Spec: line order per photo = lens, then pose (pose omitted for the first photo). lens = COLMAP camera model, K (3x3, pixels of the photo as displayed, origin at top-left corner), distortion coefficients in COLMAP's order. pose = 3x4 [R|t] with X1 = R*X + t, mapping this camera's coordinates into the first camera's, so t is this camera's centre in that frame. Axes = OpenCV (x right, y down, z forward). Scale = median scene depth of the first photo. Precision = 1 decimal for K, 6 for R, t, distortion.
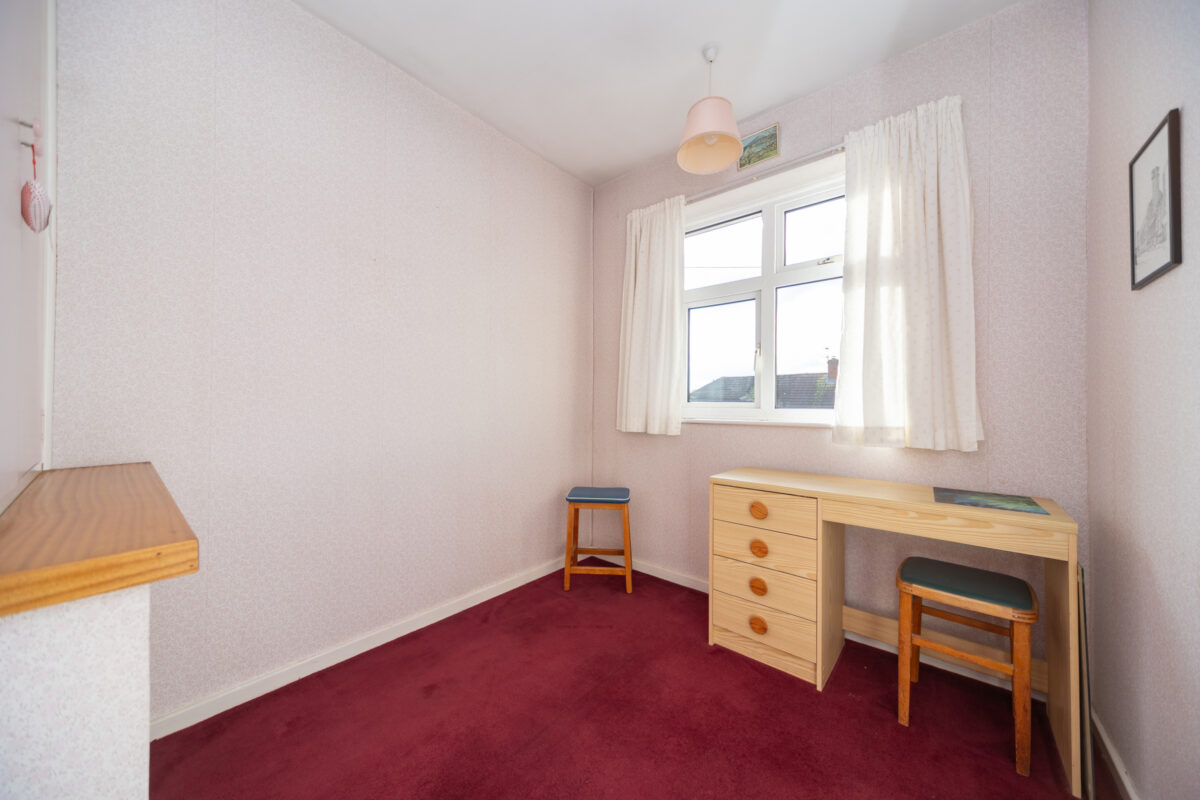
lens RADIAL K [[415.3, 0, 587.4], [0, 415.3, 399.9], [0, 0, 1]] dist [-0.000664, -0.000344]
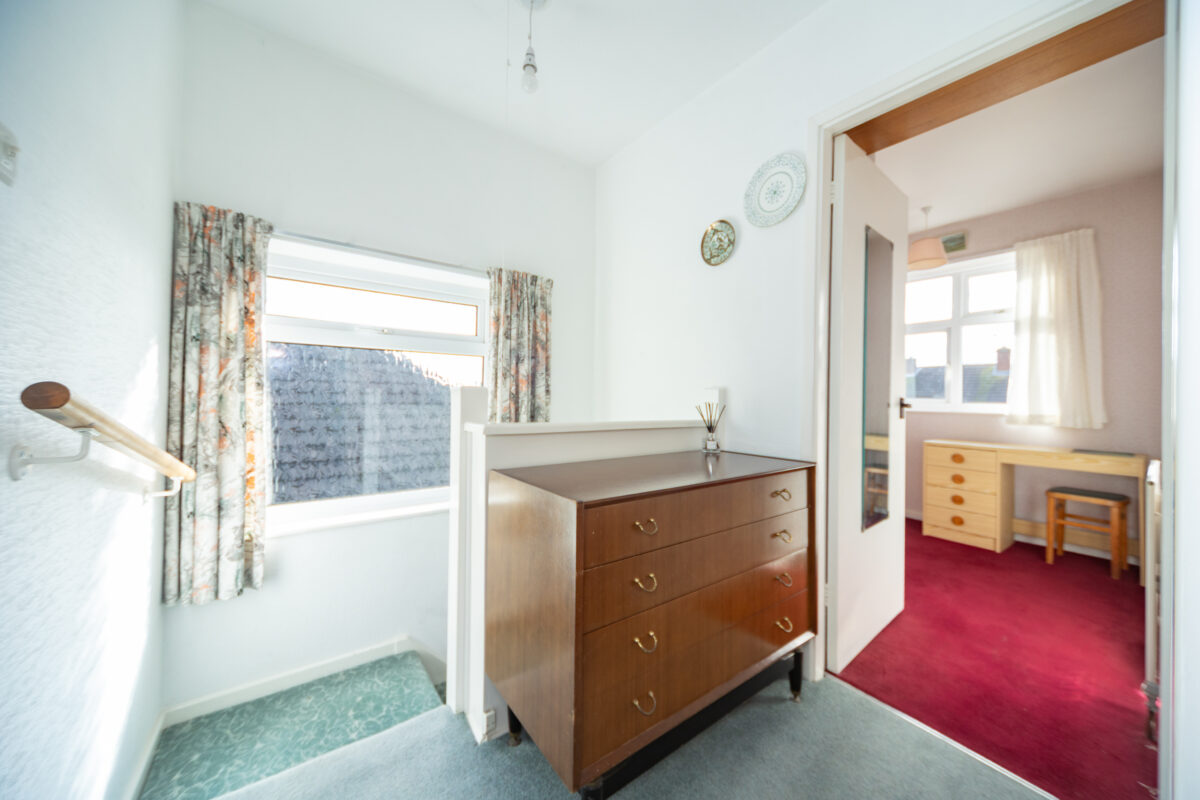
lens RADIAL K [[415.3, 0, 603.8], [0, 415.3, 388.5], [0, 0, 1]] dist [-0.000664, -0.000344]
pose [[0.973181, 0.005912, -0.229963, -0.625239], [-0.006495, 0.999977, -0.001777, -0.026034], [0.229947, 0.003223, 0.973198, -1.037378]]
